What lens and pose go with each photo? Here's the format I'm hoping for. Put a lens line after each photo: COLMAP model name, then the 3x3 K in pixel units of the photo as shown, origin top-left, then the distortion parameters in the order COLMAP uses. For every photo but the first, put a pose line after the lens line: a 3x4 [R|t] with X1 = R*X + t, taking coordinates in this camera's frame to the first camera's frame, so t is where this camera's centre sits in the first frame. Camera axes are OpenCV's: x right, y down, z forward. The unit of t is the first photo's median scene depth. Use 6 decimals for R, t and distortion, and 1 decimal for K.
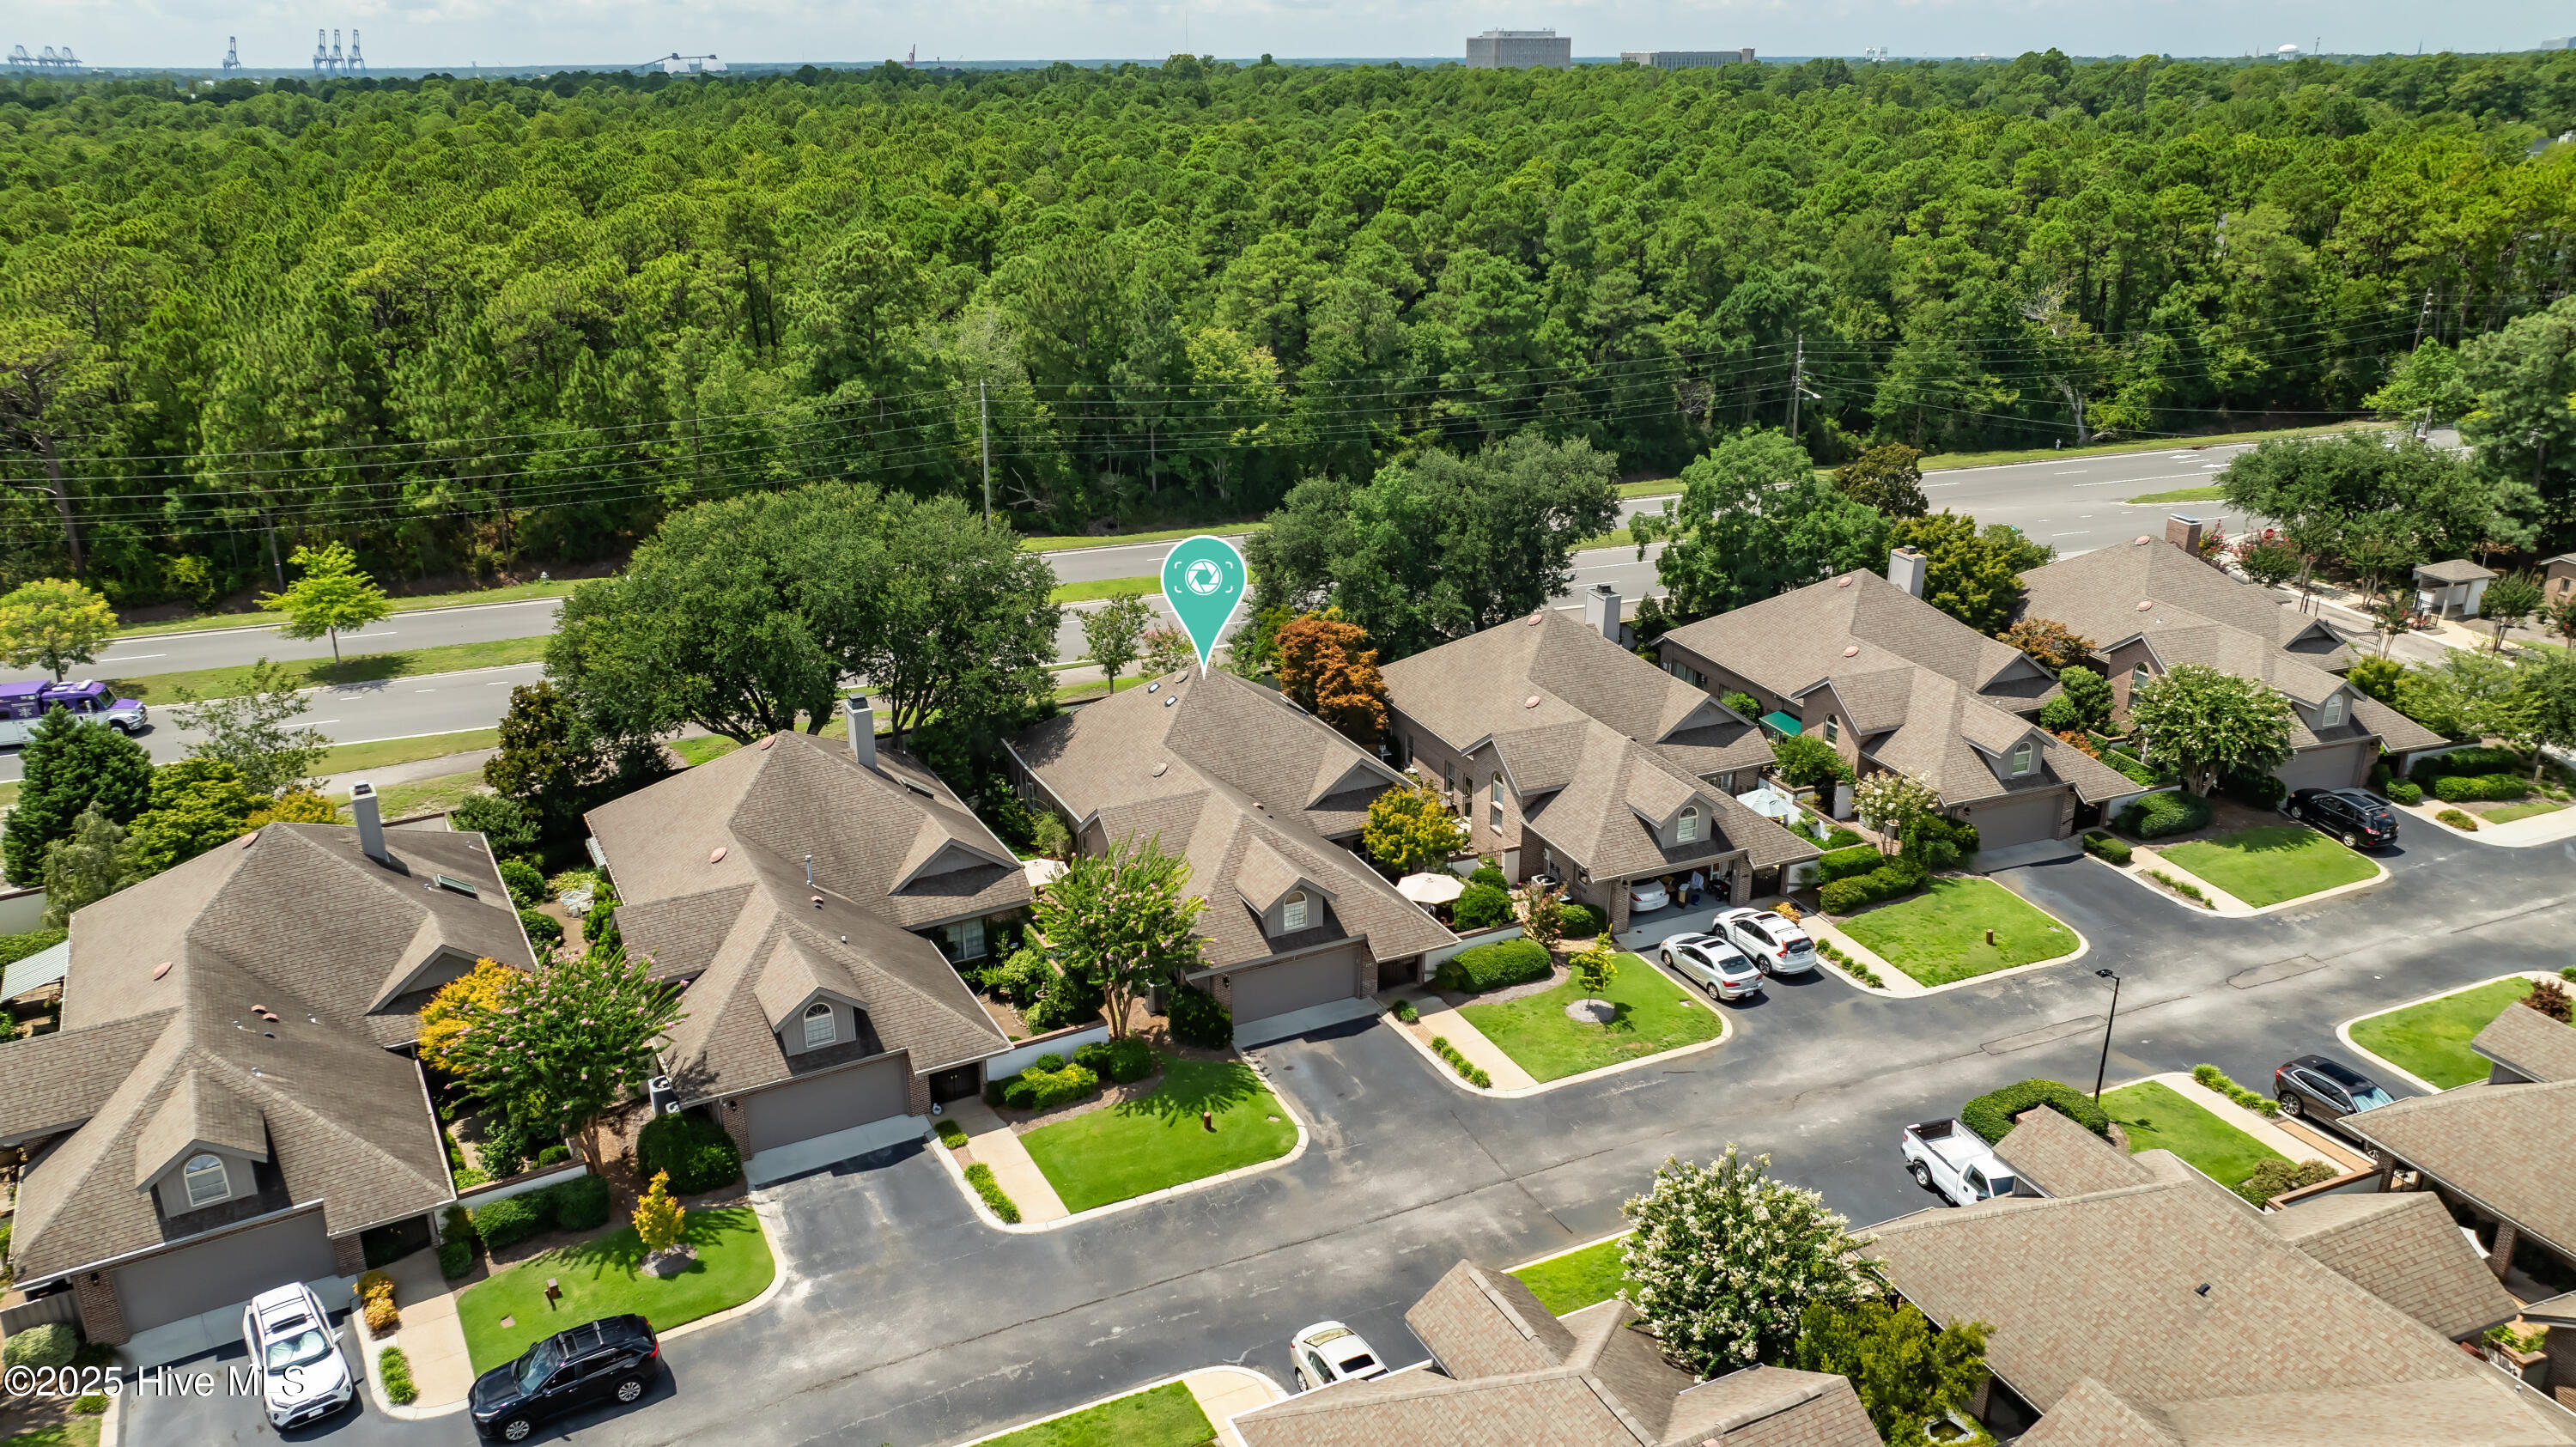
lens RADIAL K [[1844.1, 0, 1270.2], [0, 1844.1, 711.2], [0, 0, 1]] dist [-0.005132, -0.000696]
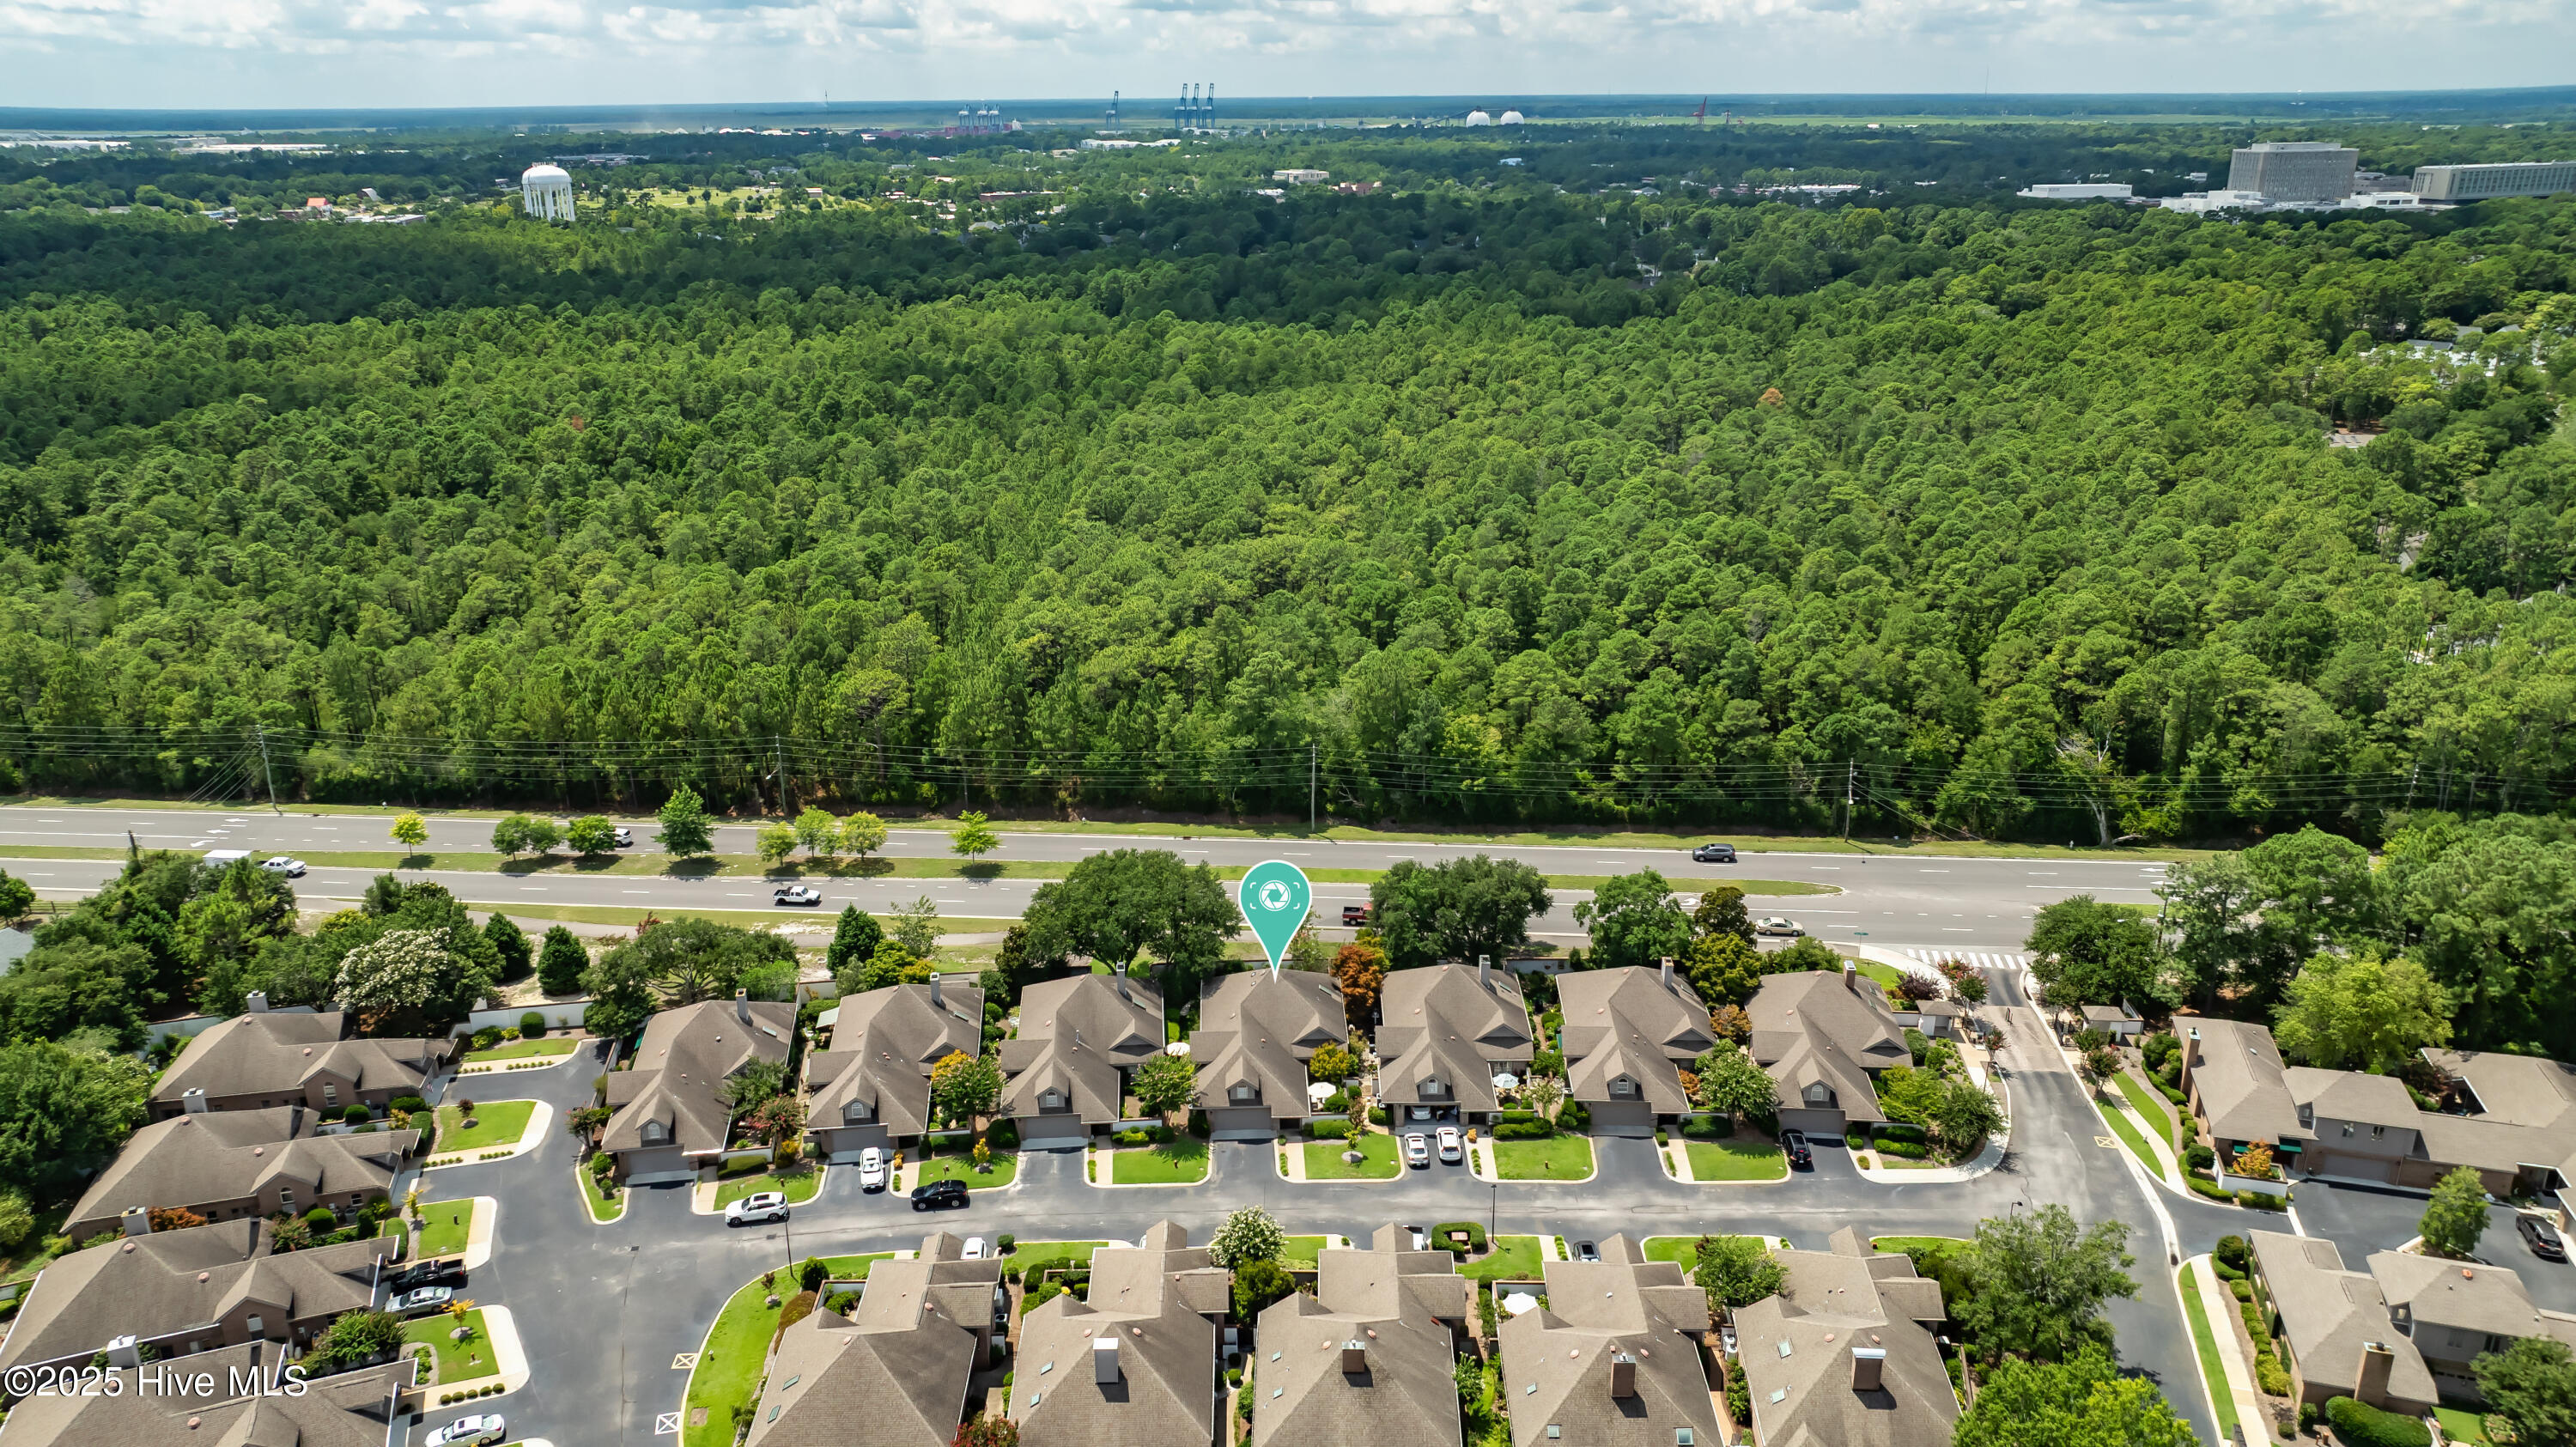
lens RADIAL K [[1898.6, 0, 1288.0], [0, 1898.6, 723.5], [0, 0, 1]] dist [0.006537, 0.000666]
pose [[0.915283, 0.138740, -0.378163, 0.879689], [-0.135713, 0.990137, 0.034788, -0.436943], [0.379260, 0.019481, 0.925085, -1.244618]]
